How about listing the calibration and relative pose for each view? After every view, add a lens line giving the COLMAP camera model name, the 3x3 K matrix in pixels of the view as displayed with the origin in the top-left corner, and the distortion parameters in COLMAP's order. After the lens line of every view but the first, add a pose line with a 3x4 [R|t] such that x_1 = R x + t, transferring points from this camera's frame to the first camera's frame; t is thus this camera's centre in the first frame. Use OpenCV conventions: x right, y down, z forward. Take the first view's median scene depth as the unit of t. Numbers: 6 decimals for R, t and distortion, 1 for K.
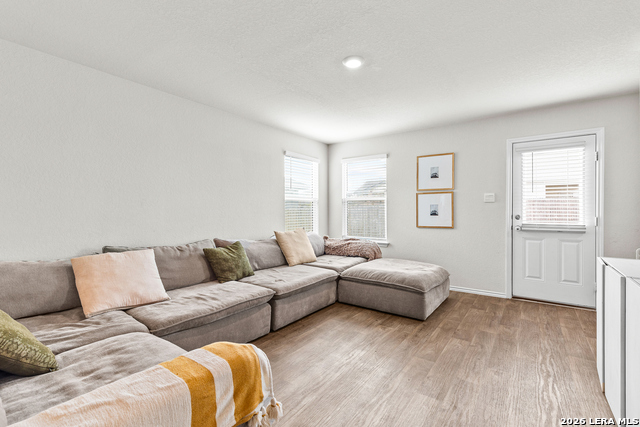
lens RADIAL K [[290.8, 0, 317.8], [0, 290.8, 210.6], [0, 0, 1]] dist [0.002561, 0.000510]
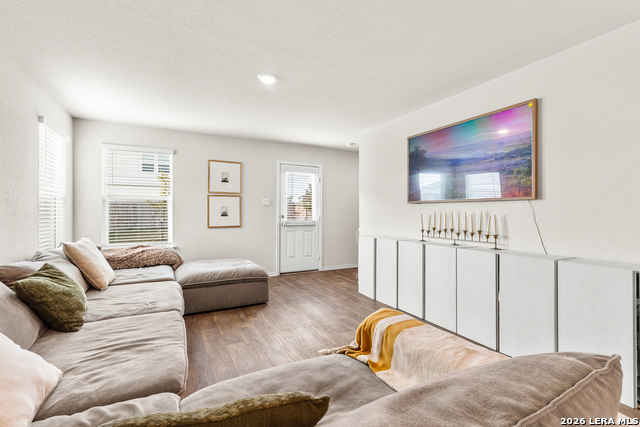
lens RADIAL K [[290.8, 0, 326.1], [0, 290.8, 210.5], [0, 0, 1]] dist [0.002561, 0.000510]
pose [[0.427359, 0.005933, 0.904062, -0.484368], [-0.001714, 0.999982, -0.005752, 0.000894], [-0.904080, 0.000908, 0.427362, 0.200078]]
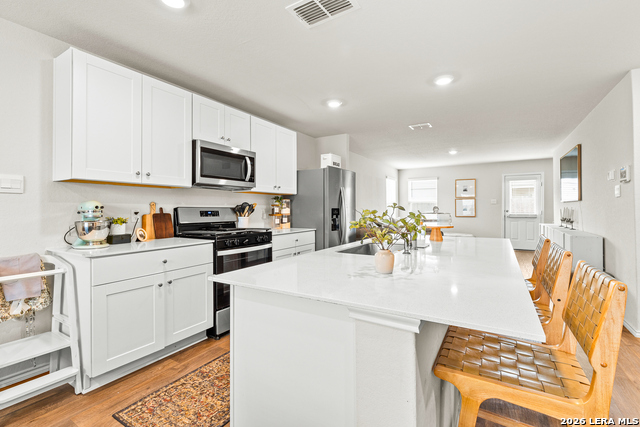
lens RADIAL K [[290.8, 0, 318.8], [0, 290.8, 208.4], [0, 0, 1]] dist [0.002561, 0.000510]
pose [[0.996518, -0.002160, 0.083354, -0.820478], [0.002492, 0.999989, -0.003873, 0.007801], [-0.083345, 0.004068, 0.996512, -0.953573]]
